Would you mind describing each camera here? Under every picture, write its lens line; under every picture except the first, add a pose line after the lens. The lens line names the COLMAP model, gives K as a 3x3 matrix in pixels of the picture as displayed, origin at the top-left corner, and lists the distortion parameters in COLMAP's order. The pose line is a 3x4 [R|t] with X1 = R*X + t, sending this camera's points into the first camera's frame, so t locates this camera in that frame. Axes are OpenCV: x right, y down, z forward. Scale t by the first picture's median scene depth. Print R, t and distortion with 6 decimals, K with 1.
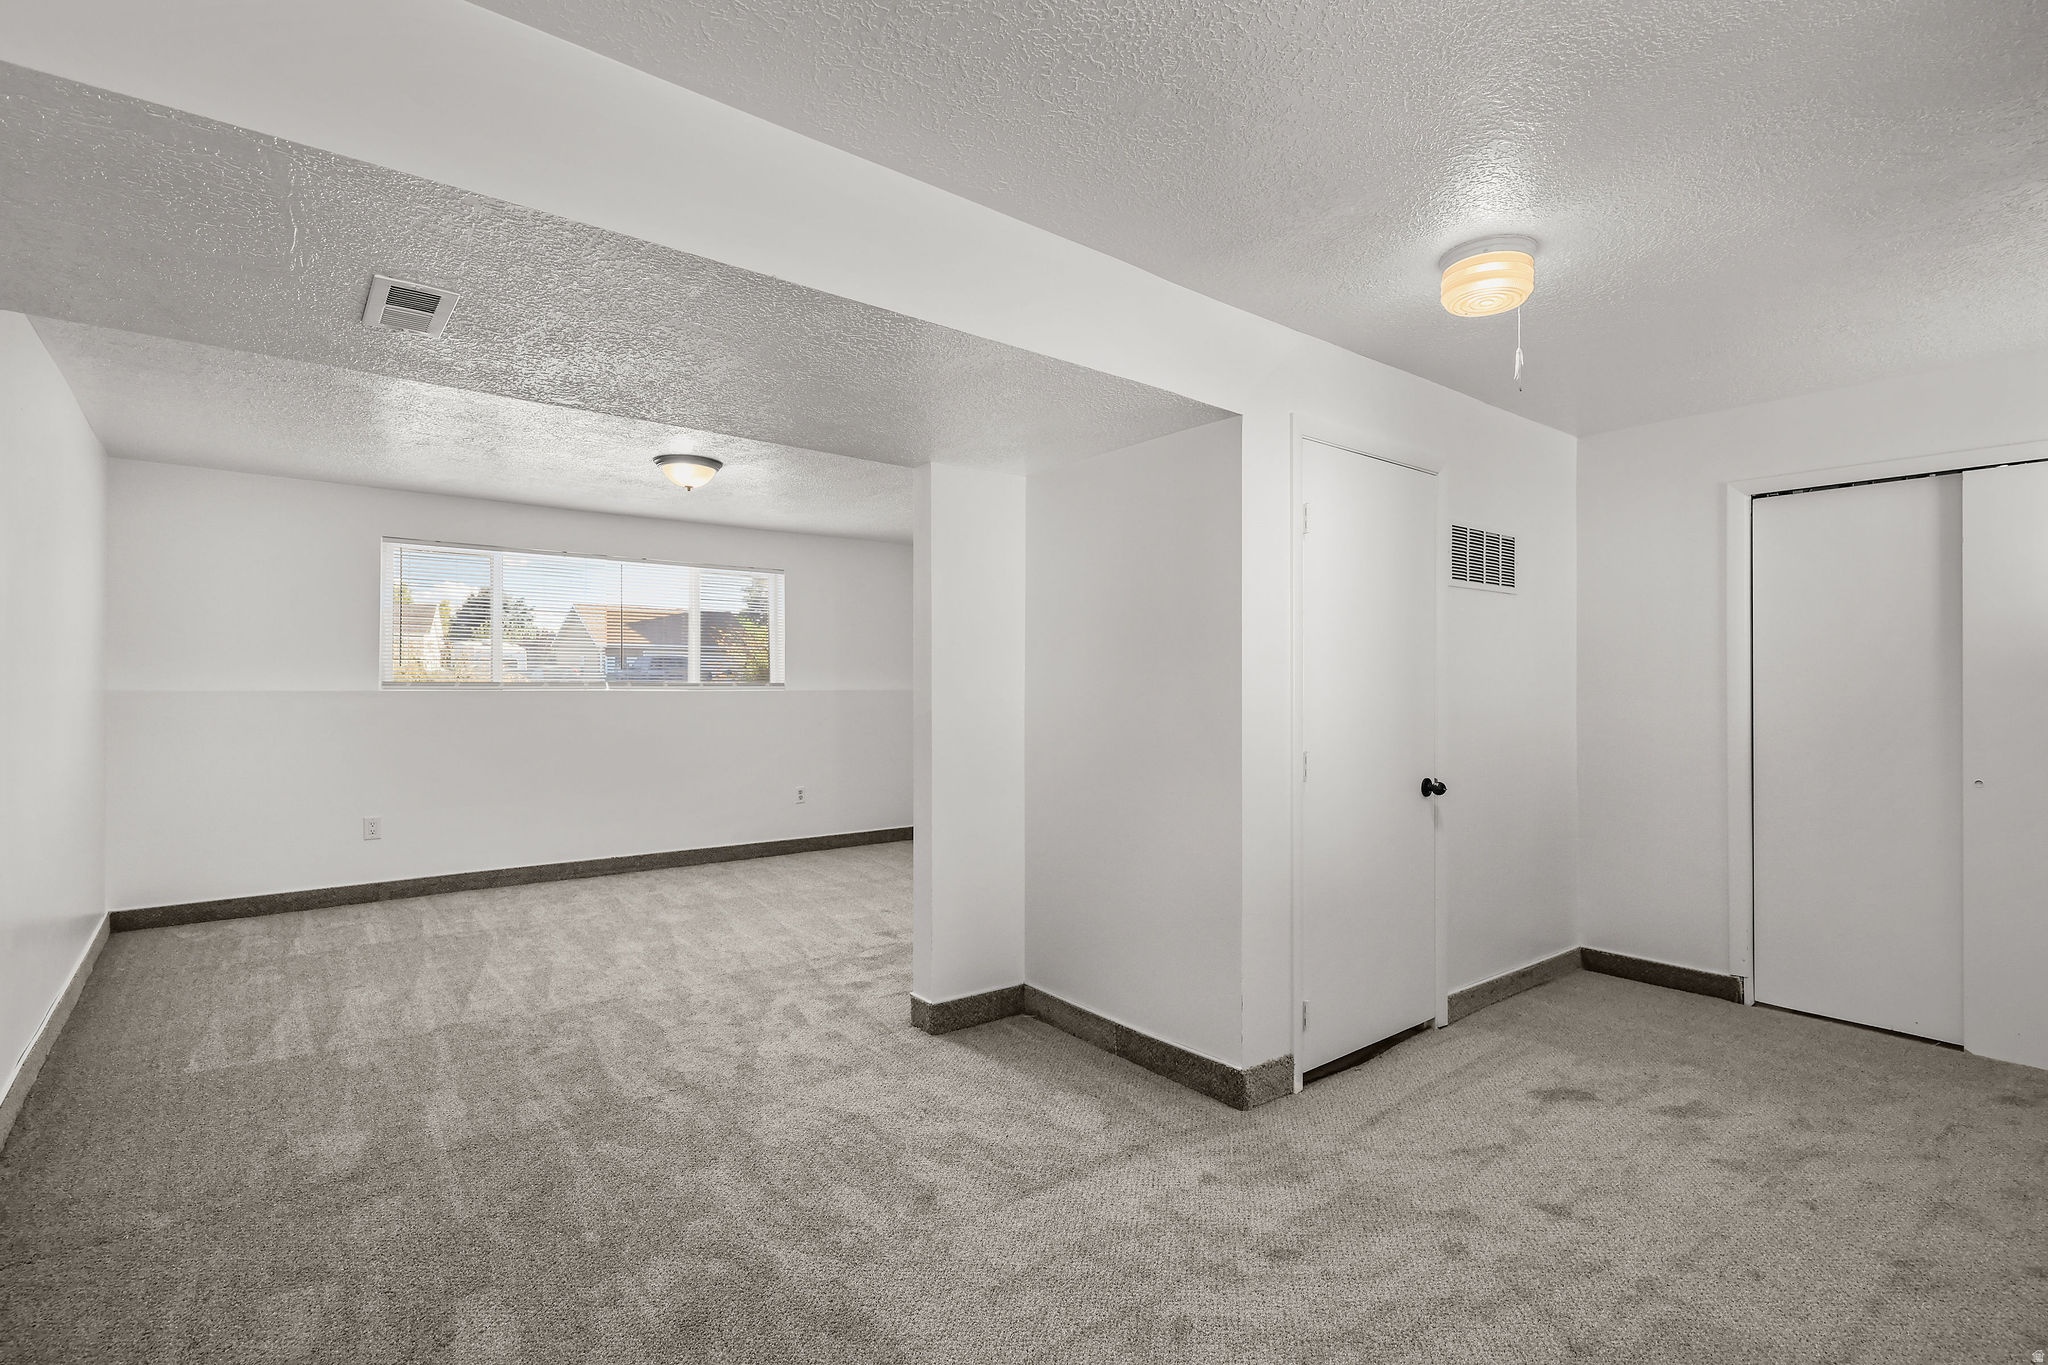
lens RADIAL K [[966.2, 0, 1022.4], [0, 966.2, 690.6], [0, 0, 1]] dist [-0.003602, 0.001435]
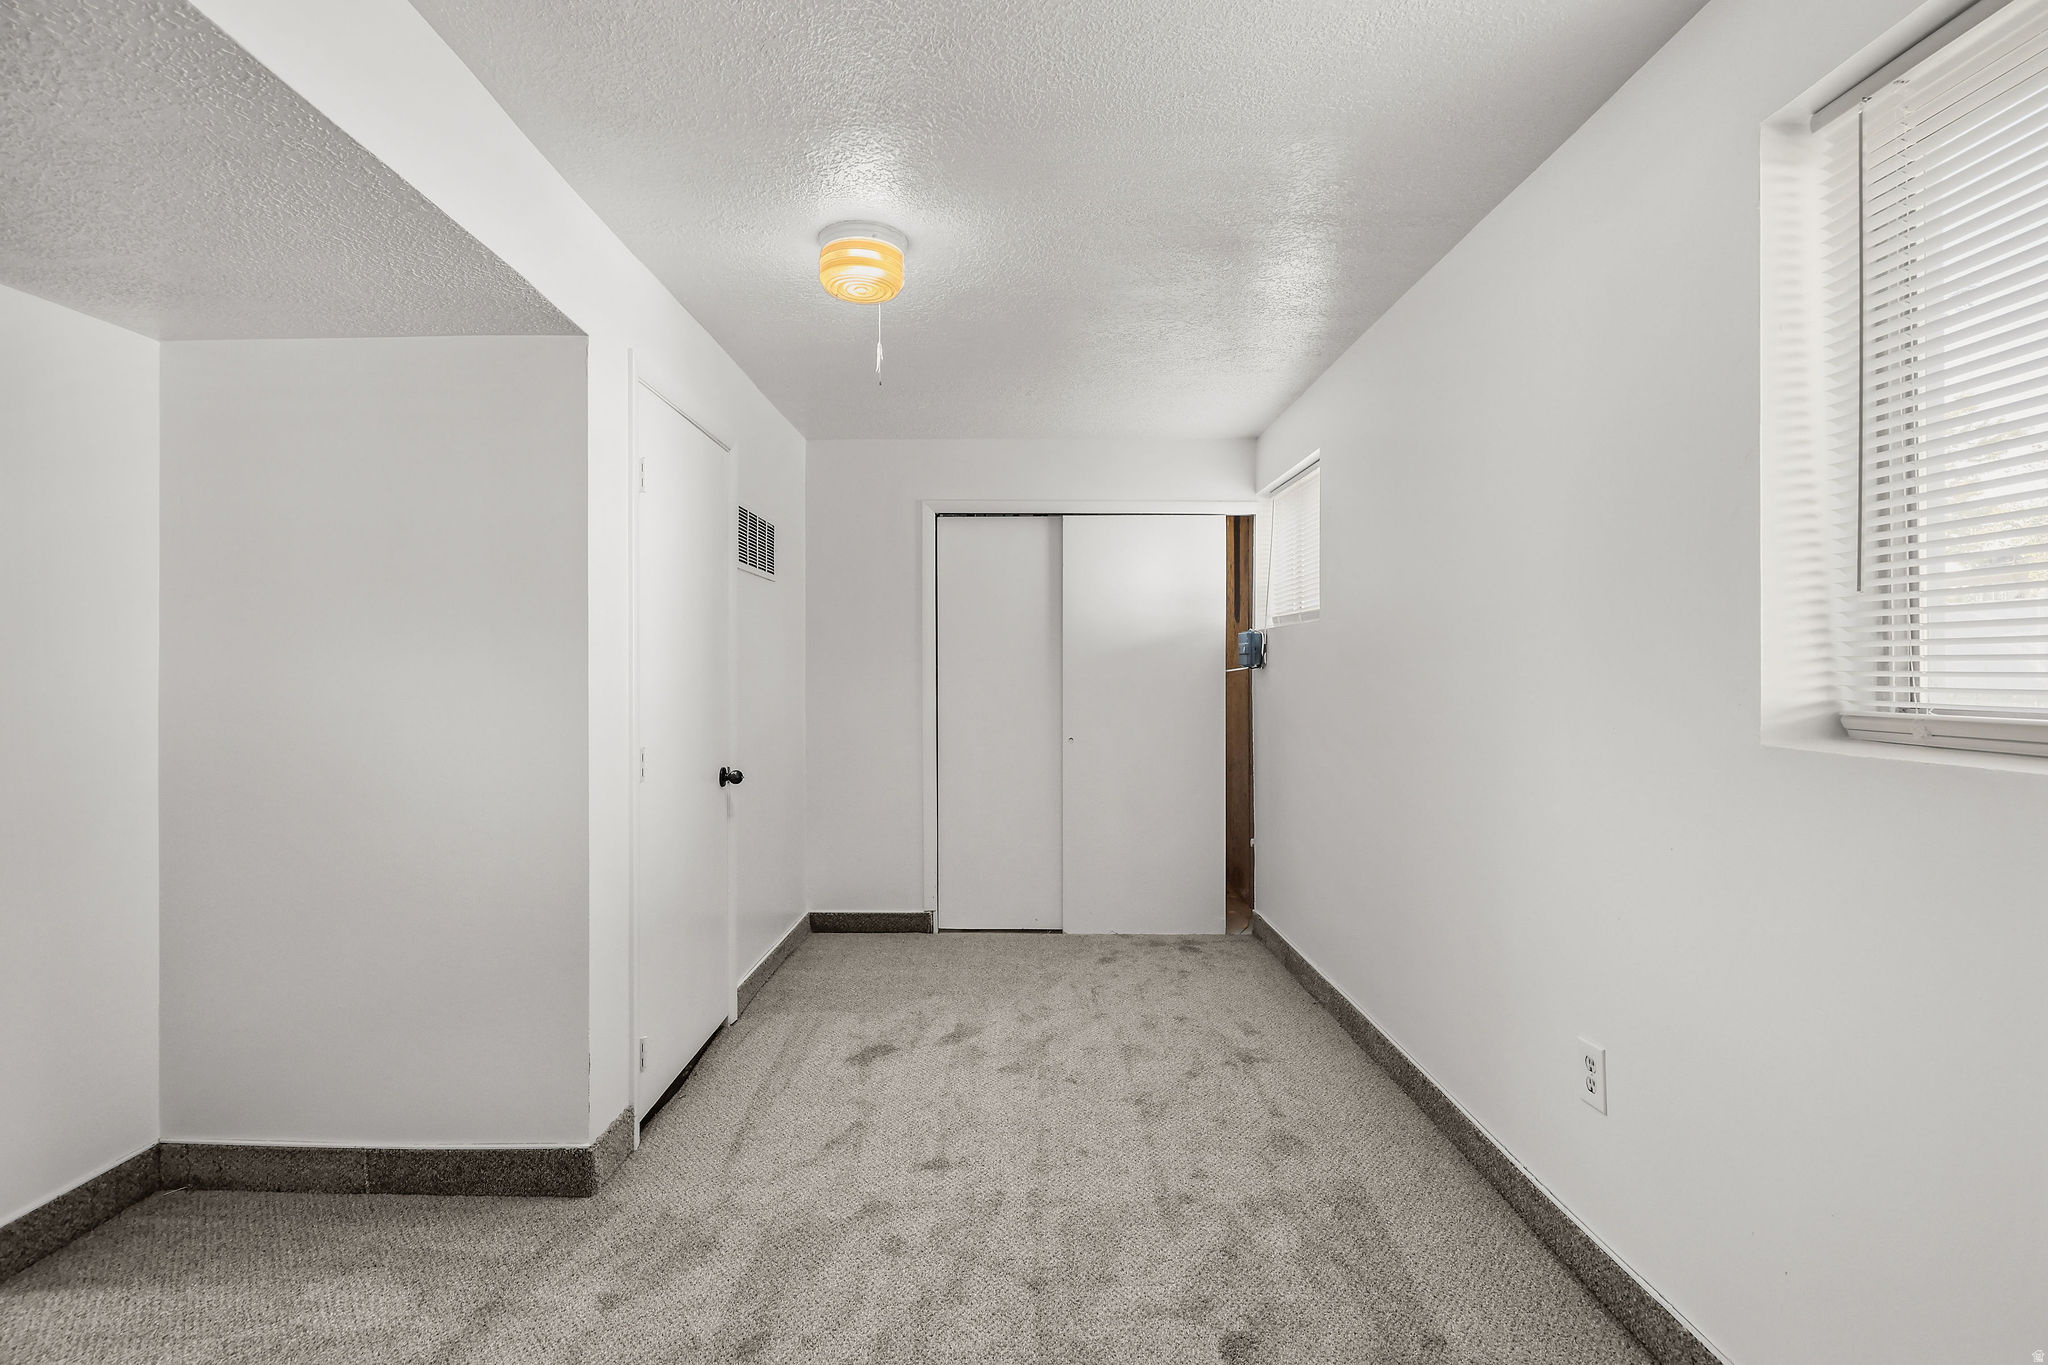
lens RADIAL K [[966.2, 0, 1021.9], [0, 966.2, 673.4], [0, 0, 1]] dist [-0.003602, 0.001435]
pose [[0.629913, -0.004952, 0.776650, -0.162784], [0.007239, 0.999974, 0.000505, -0.000646], [-0.776632, 0.005304, 0.629932, 0.199159]]
